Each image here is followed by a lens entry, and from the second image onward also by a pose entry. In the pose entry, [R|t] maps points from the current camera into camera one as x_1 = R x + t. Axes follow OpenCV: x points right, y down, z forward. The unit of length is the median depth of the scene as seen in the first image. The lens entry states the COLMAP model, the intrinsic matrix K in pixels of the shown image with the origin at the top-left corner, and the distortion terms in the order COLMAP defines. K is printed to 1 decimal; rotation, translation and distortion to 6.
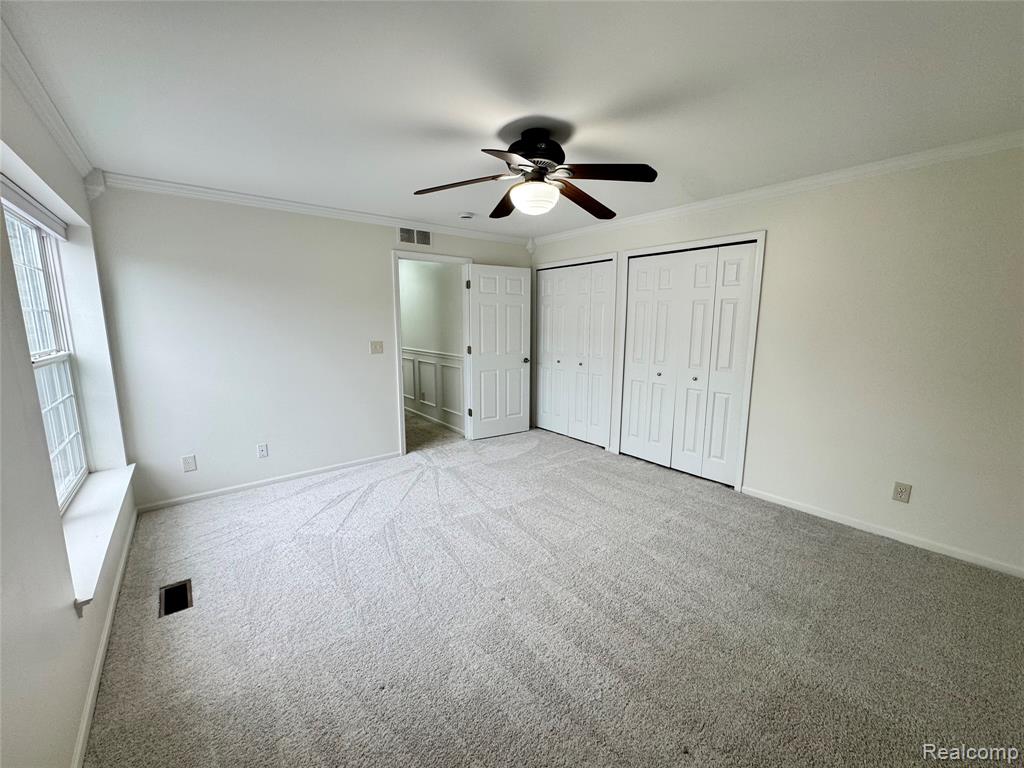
lens RADIAL K [[409.4, 0, 507.8], [0, 409.4, 385.8], [0, 0, 1]] dist [-0.003288, 0.000248]
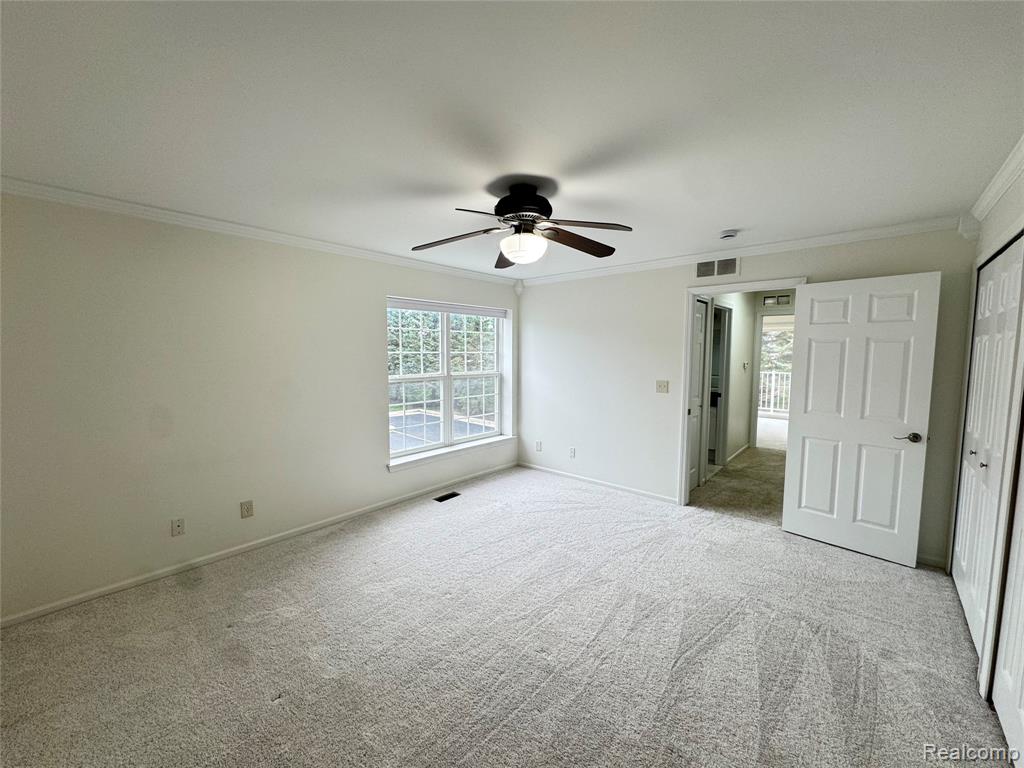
lens RADIAL K [[409.4, 0, 507.5], [0, 409.4, 382.3], [0, 0, 1]] dist [-0.003288, 0.000248]
pose [[0.164063, 0.077436, -0.983406, 0.642717], [-0.158366, 0.986051, 0.051223, -0.100843], [0.973655, 0.147335, 0.174038, 0.476587]]
